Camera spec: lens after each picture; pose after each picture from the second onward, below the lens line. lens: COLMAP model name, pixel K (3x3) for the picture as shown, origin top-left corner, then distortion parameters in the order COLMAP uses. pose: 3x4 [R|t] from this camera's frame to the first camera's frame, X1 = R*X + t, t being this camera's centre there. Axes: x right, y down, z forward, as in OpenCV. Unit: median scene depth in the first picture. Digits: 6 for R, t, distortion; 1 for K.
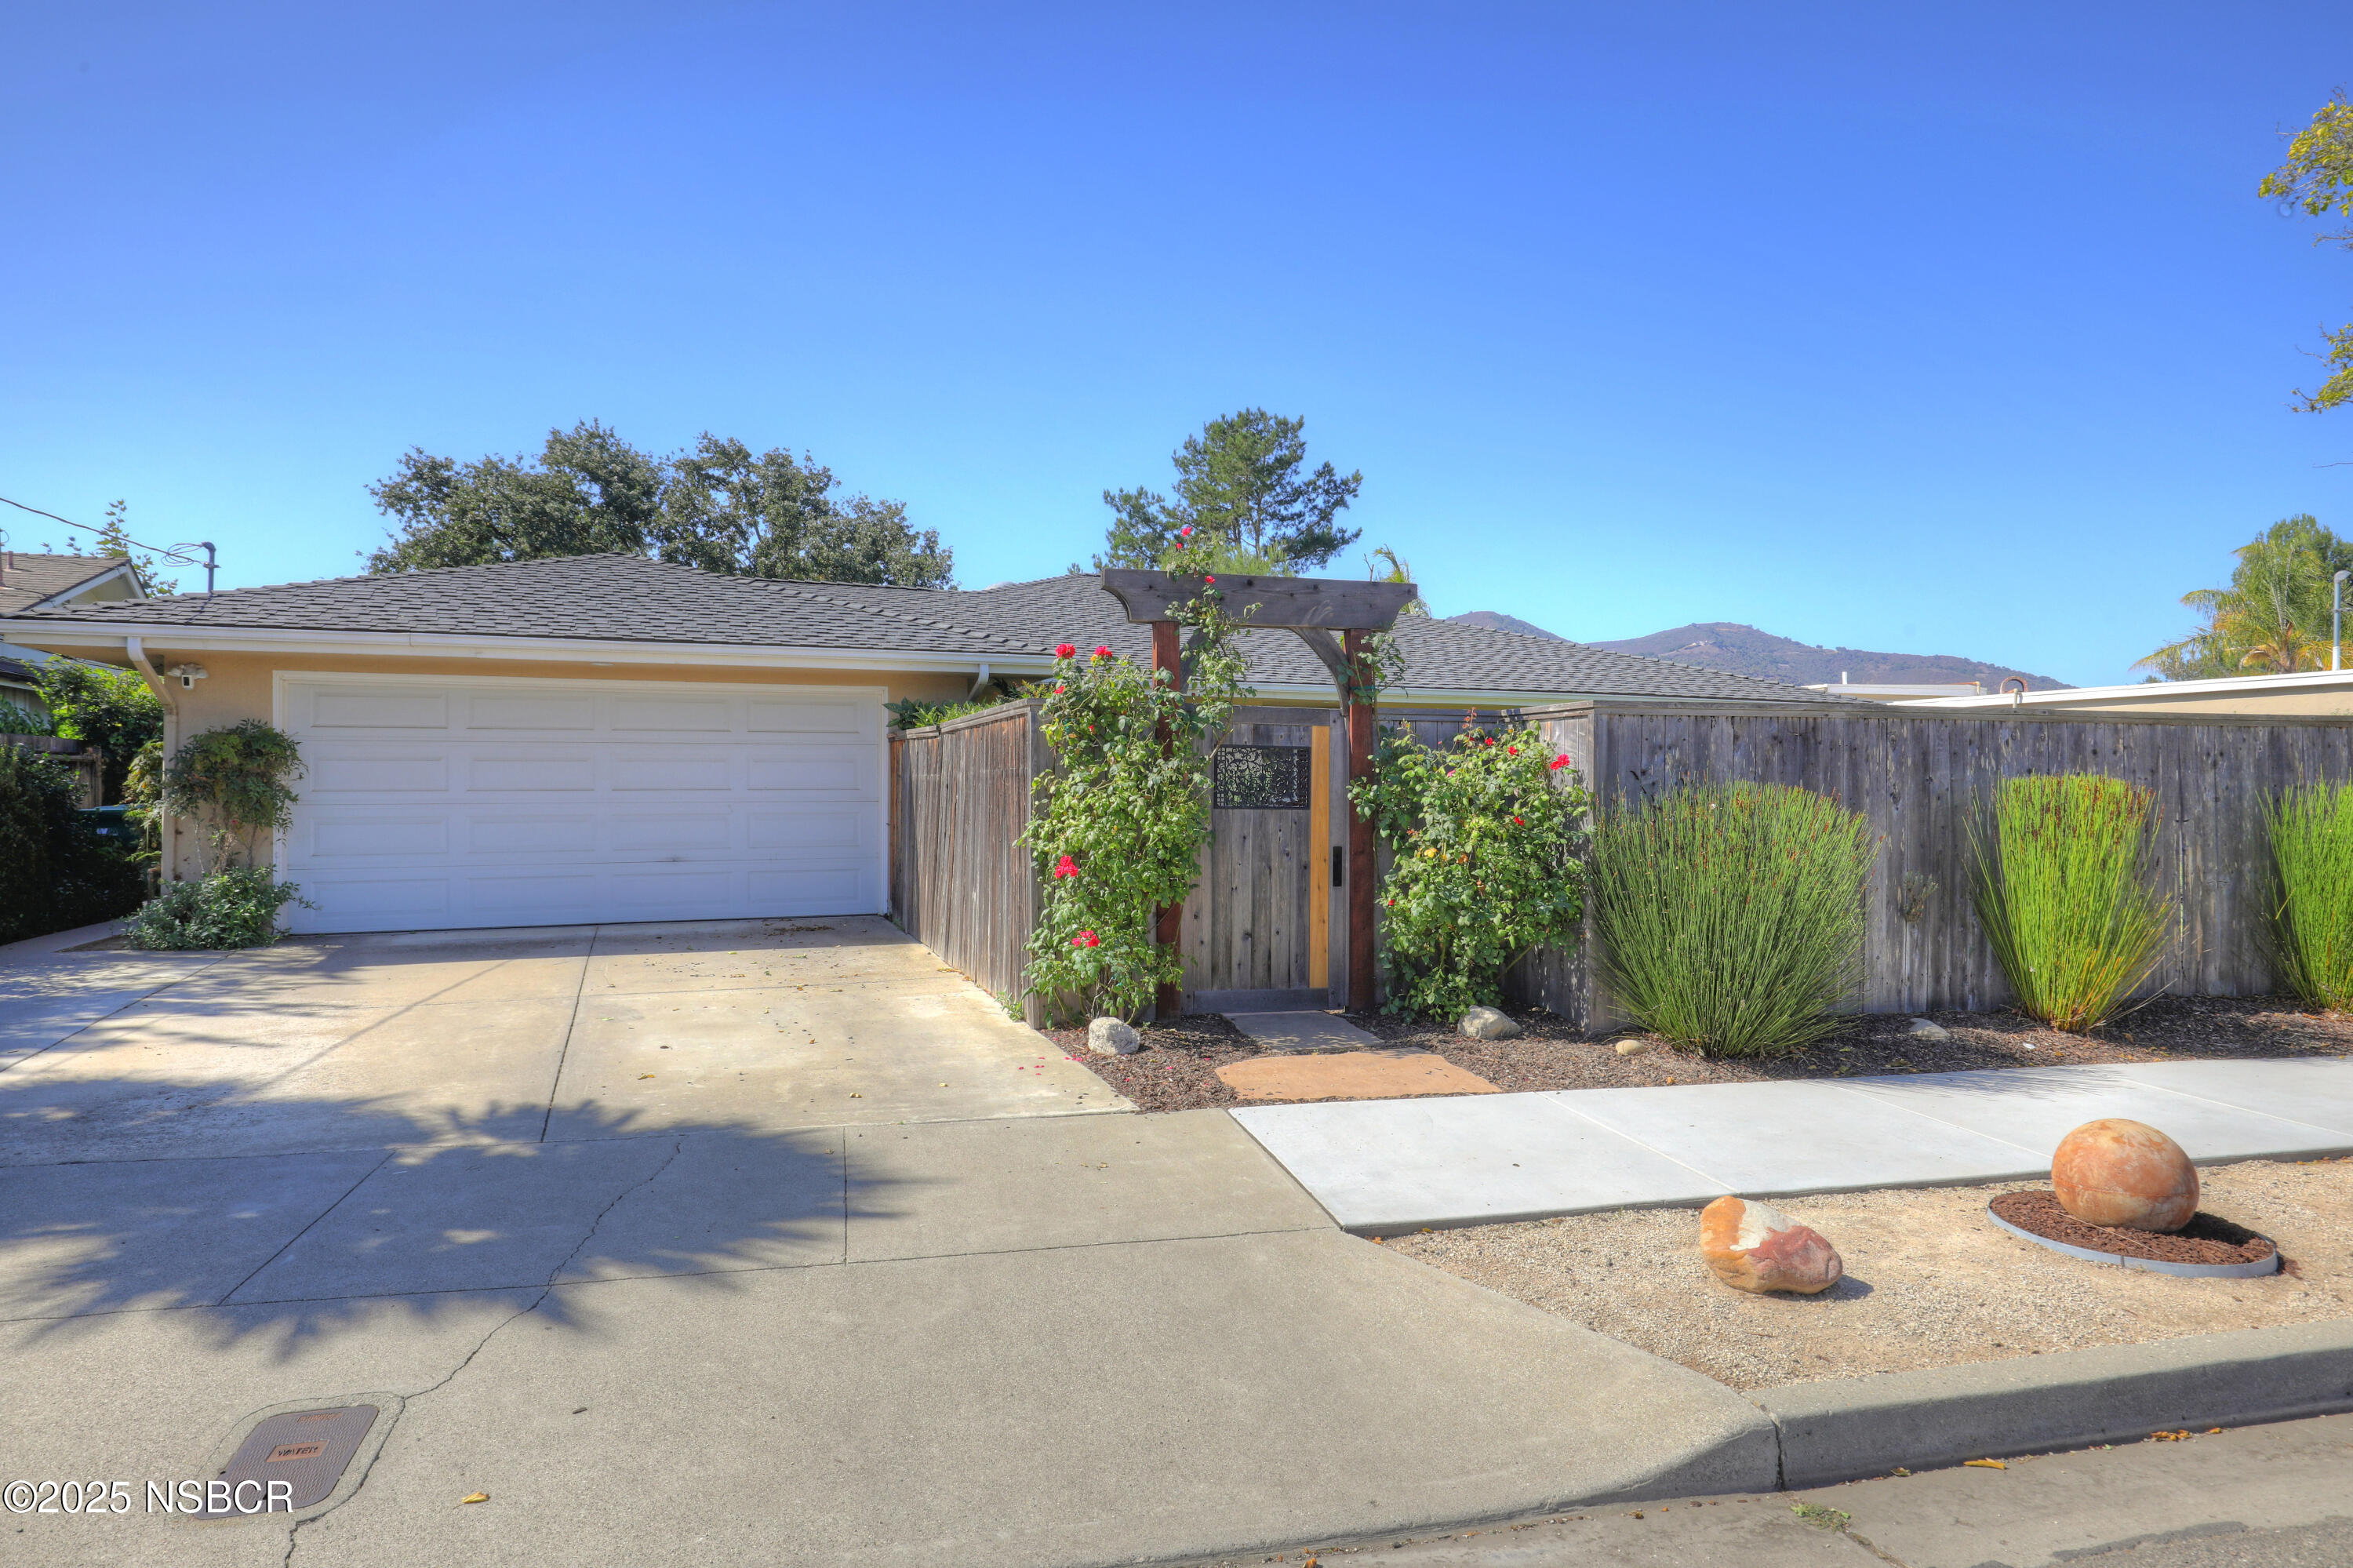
lens RADIAL K [[1328.7, 0, 1179.3], [0, 1328.7, 783.9], [0, 0, 1]] dist [0.000195, 0.000095]
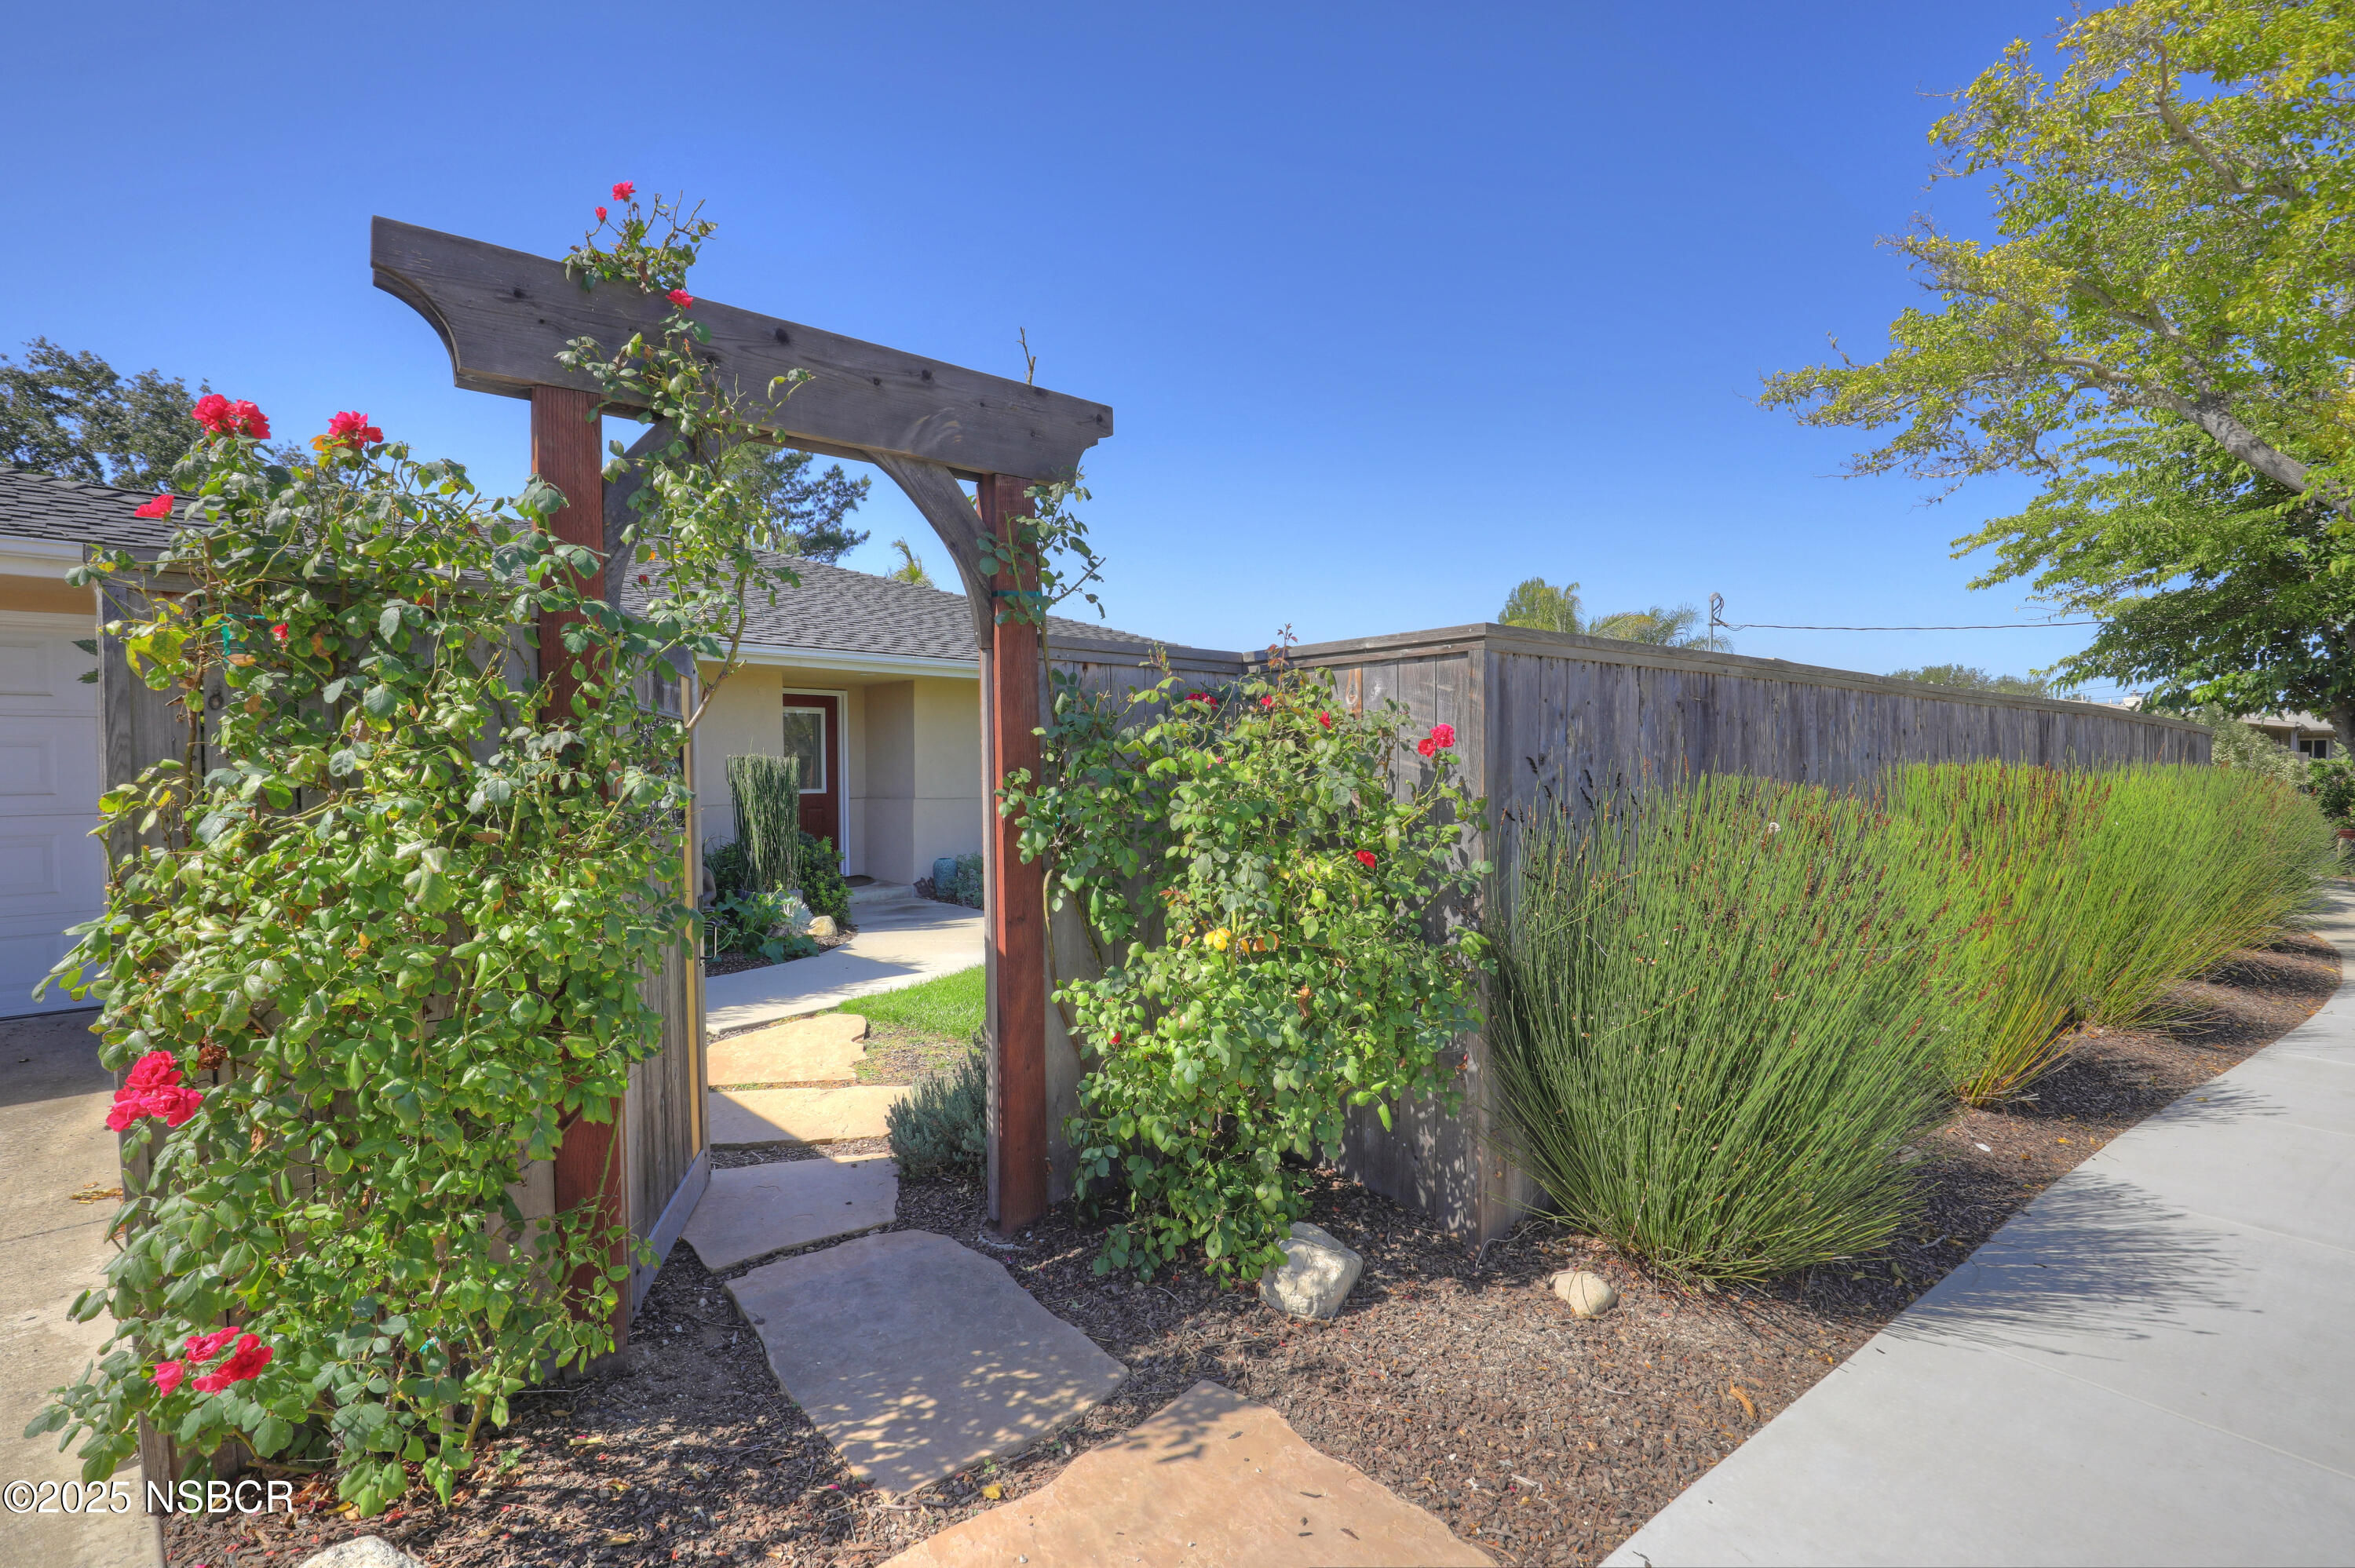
lens RADIAL K [[1084.9, 0, 1189.7], [0, 1084.9, 794.6], [0, 0, 1]] dist [-0.027565, 0.002232]
pose [[0.908799, -0.018084, 0.416842, 0.025487], [0.007191, 0.999591, 0.027689, -0.007352], [-0.417172, -0.022166, 0.908557, 0.636378]]
